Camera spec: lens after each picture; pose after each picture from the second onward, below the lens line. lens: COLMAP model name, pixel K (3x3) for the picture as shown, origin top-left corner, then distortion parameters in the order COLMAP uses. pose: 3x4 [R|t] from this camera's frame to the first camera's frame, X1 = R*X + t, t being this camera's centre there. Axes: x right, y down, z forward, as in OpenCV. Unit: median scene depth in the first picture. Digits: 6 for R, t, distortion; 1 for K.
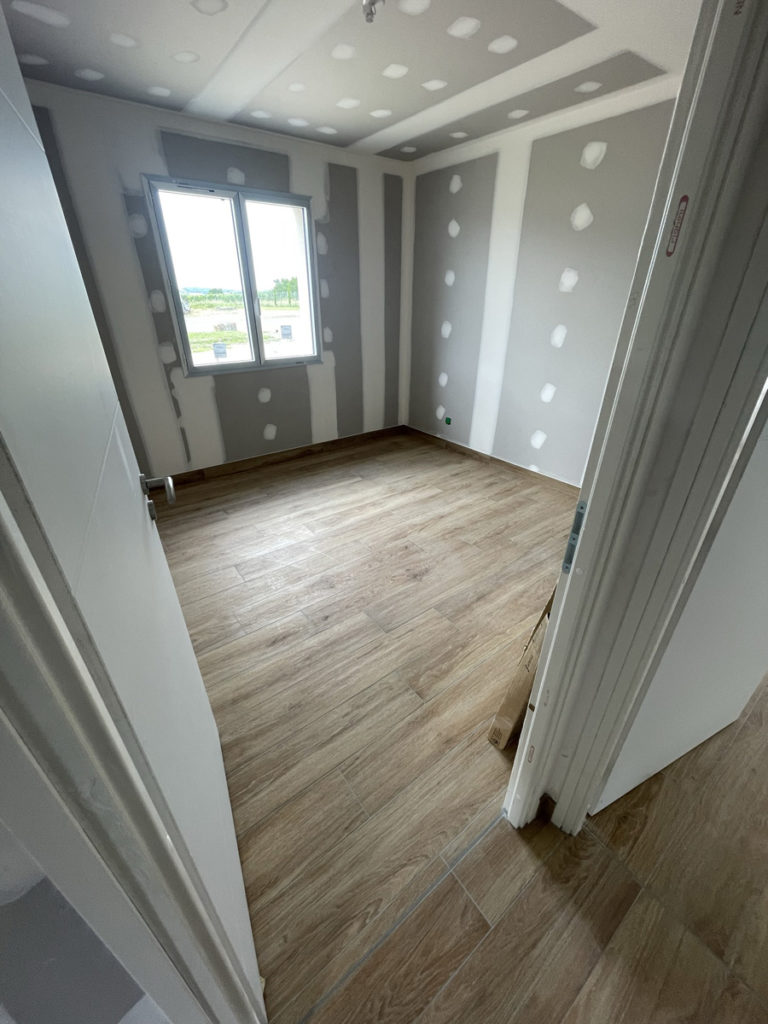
lens RADIAL K [[411.3, 0, 382.1], [0, 411.3, 506.8], [0, 0, 1]] dist [0.000379, -0.000232]
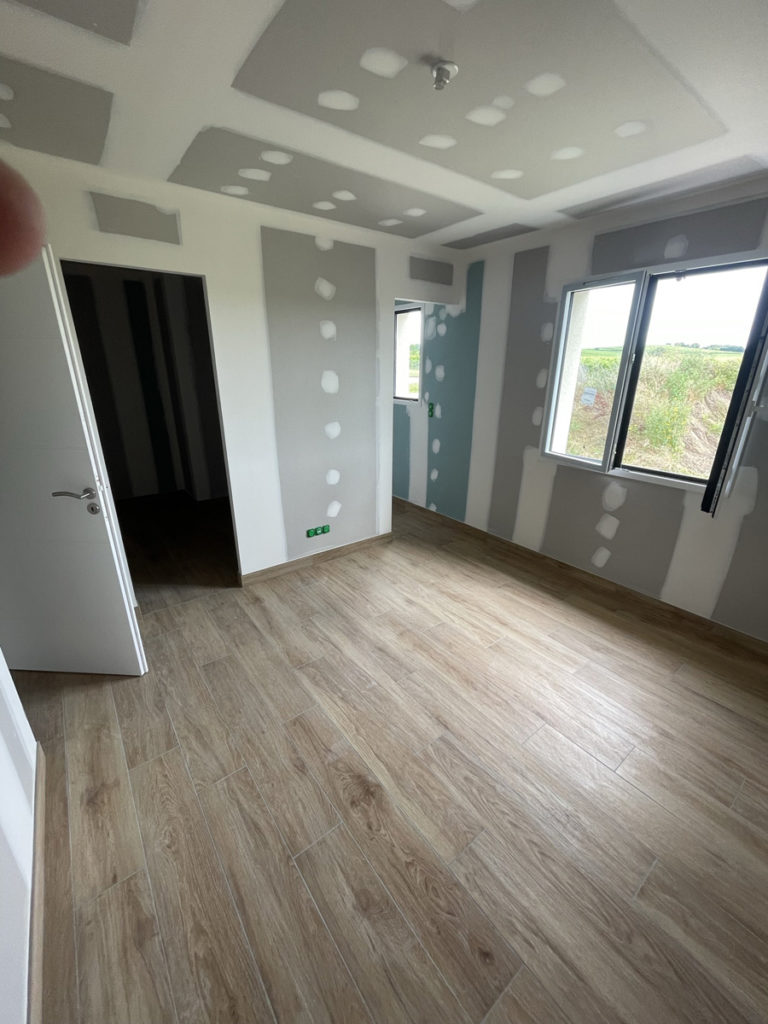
lens RADIAL K [[416.9, 0, 386.0], [0, 416.9, 515.5], [0, 0, 1]] dist [-0.001711, -0.000074]
pose [[-0.001506, 0.357445, -0.933933, 0.562506], [-0.465401, 0.826374, 0.317029, -0.366162], [0.885099, 0.435131, 0.165111, 0.577284]]
